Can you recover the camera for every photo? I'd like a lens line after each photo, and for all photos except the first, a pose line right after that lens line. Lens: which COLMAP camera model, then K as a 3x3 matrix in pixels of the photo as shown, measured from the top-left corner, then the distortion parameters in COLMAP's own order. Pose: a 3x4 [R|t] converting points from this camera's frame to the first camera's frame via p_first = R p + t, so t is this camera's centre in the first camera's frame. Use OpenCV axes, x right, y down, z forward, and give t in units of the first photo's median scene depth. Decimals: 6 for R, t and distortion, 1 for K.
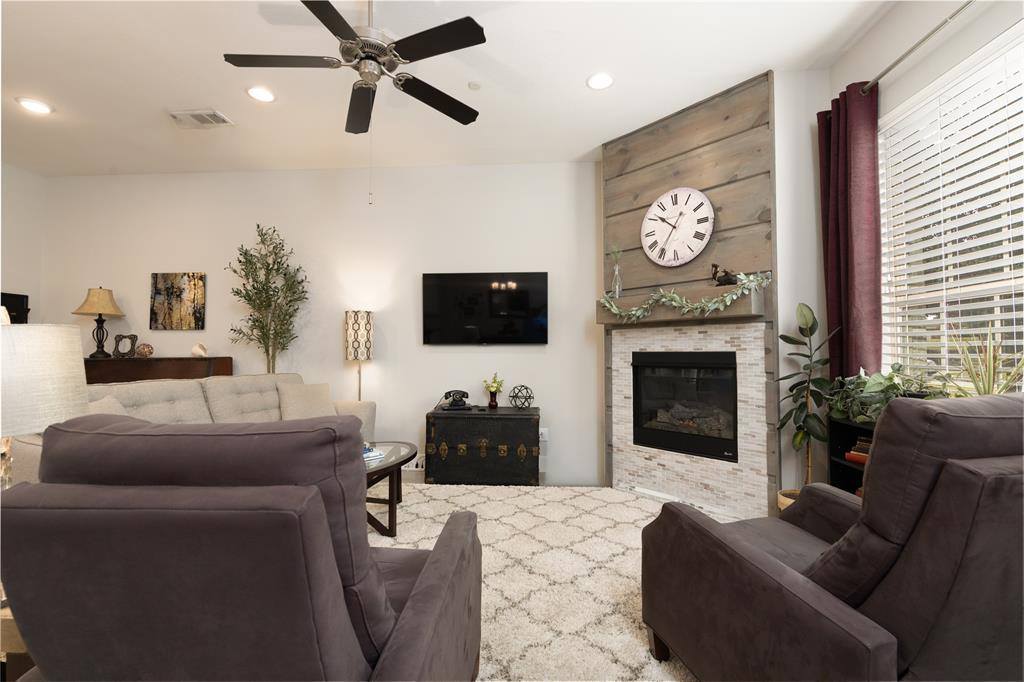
lens RADIAL K [[439.0, 0, 512.0], [0, 439.0, 341.0], [0, 0, 1]] dist [-0.000394, -0.000055]
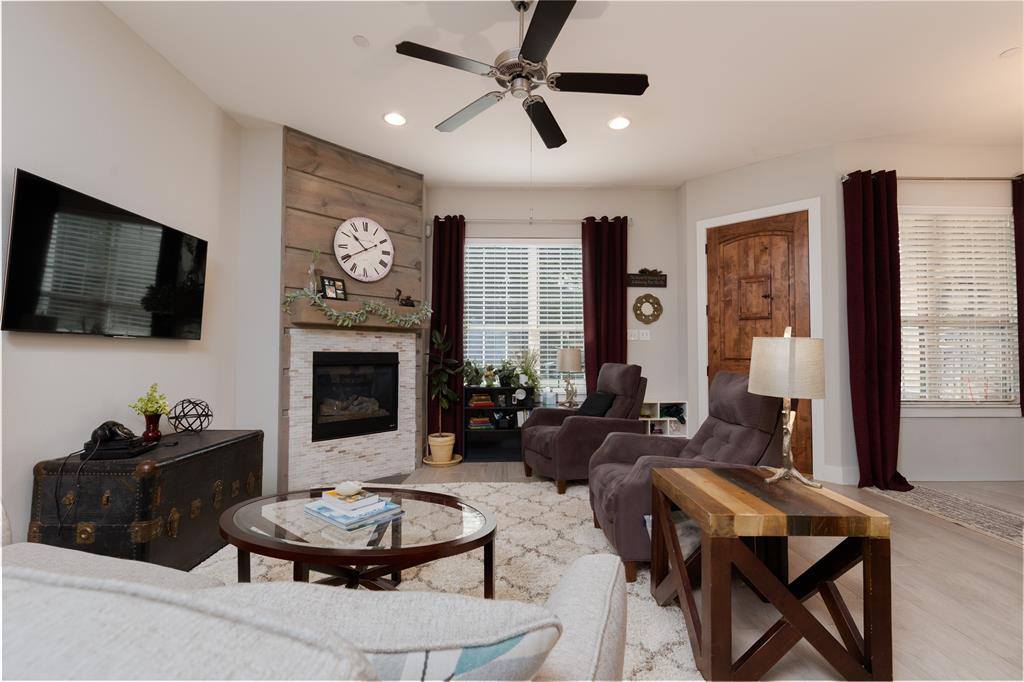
lens RADIAL K [[439.0, 0, 512.0], [0, 439.0, 341.0], [0, 0, 1]] dist [-0.000394, -0.000055]
pose [[-0.091999, 0.032615, 0.995225, -0.857129], [-0.030534, 0.998901, -0.035558, 0.024311], [-0.995291, -0.033660, -0.090902, 0.691157]]
